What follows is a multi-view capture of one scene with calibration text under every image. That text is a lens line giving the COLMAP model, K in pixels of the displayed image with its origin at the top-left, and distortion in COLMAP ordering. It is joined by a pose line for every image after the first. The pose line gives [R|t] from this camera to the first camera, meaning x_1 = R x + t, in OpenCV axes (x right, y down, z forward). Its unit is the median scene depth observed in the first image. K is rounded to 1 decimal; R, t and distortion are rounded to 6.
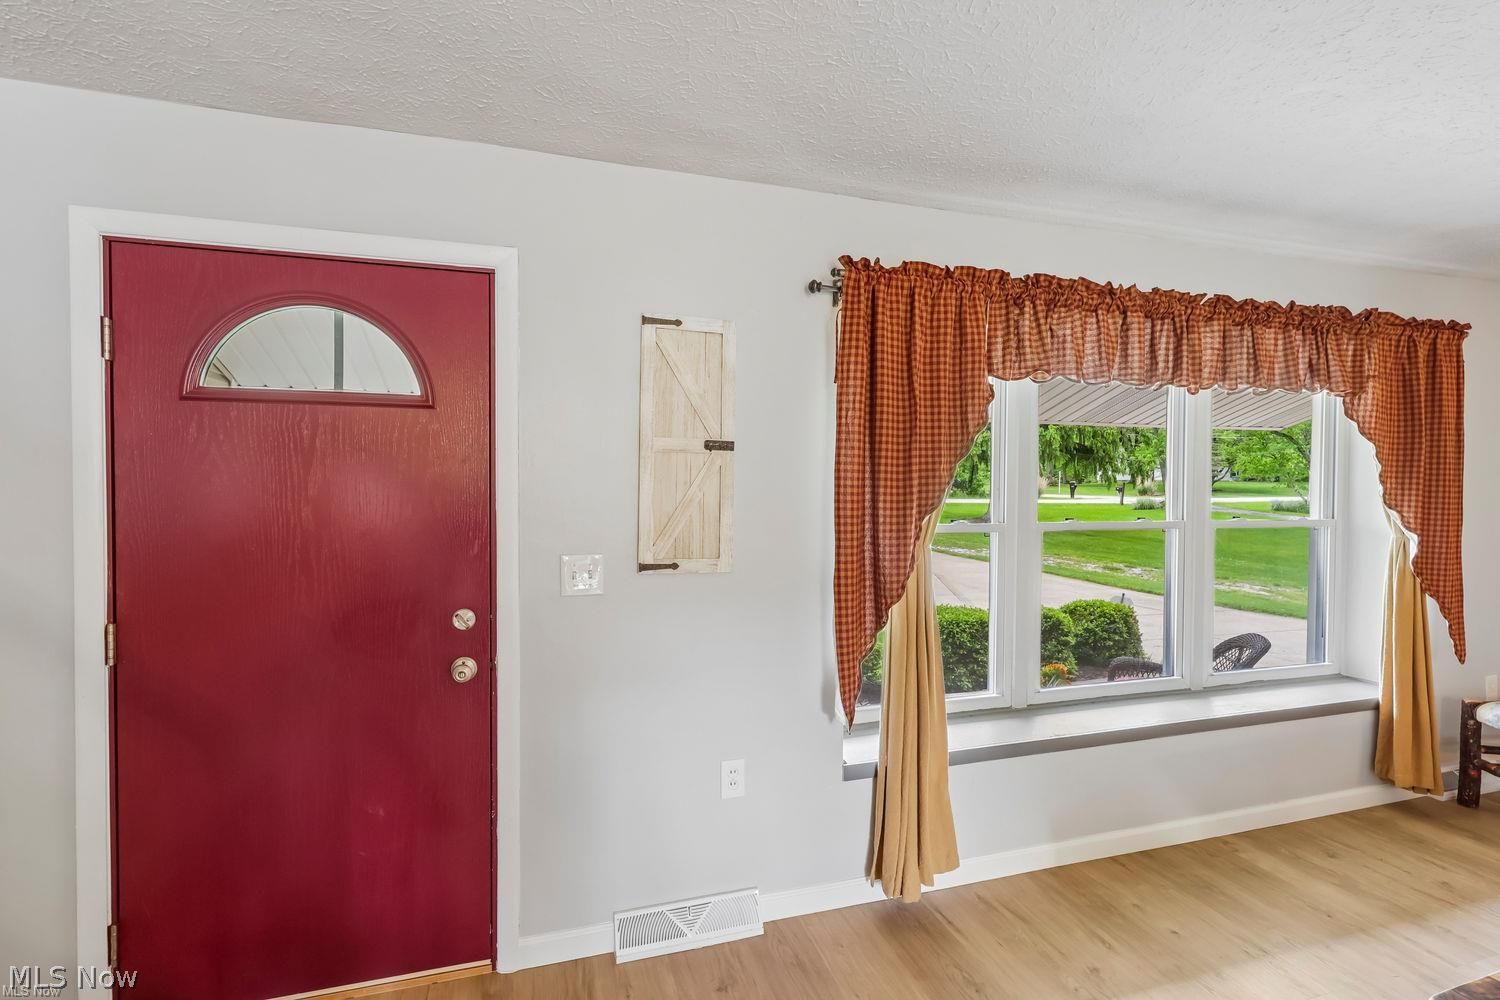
lens RADIAL K [[695.3, 0, 746.9], [0, 695.3, 498.8], [0, 0, 1]] dist [-0.000506, 0.000866]
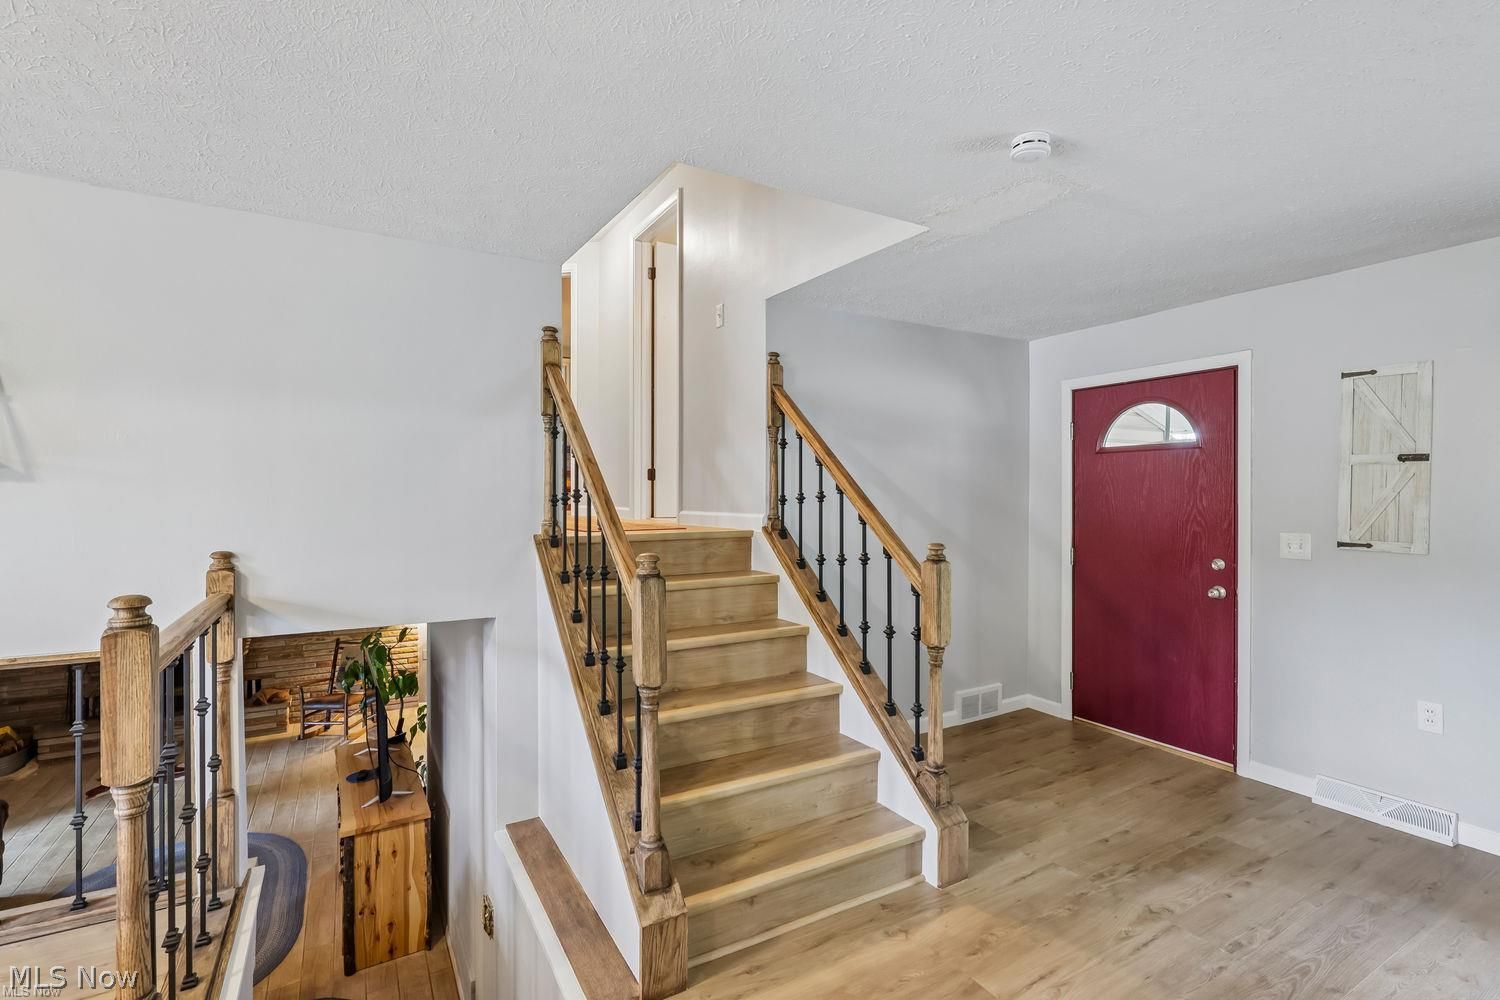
lens RADIAL K [[695.3, 0, 746.9], [0, 695.3, 498.8], [0, 0, 1]] dist [-0.000506, 0.000866]
pose [[0.222409, 0.005904, -0.974936, 0.988452], [-0.020572, 0.999787, 0.001361, 0.026489], [0.974736, 0.019753, 0.222483, -0.540612]]
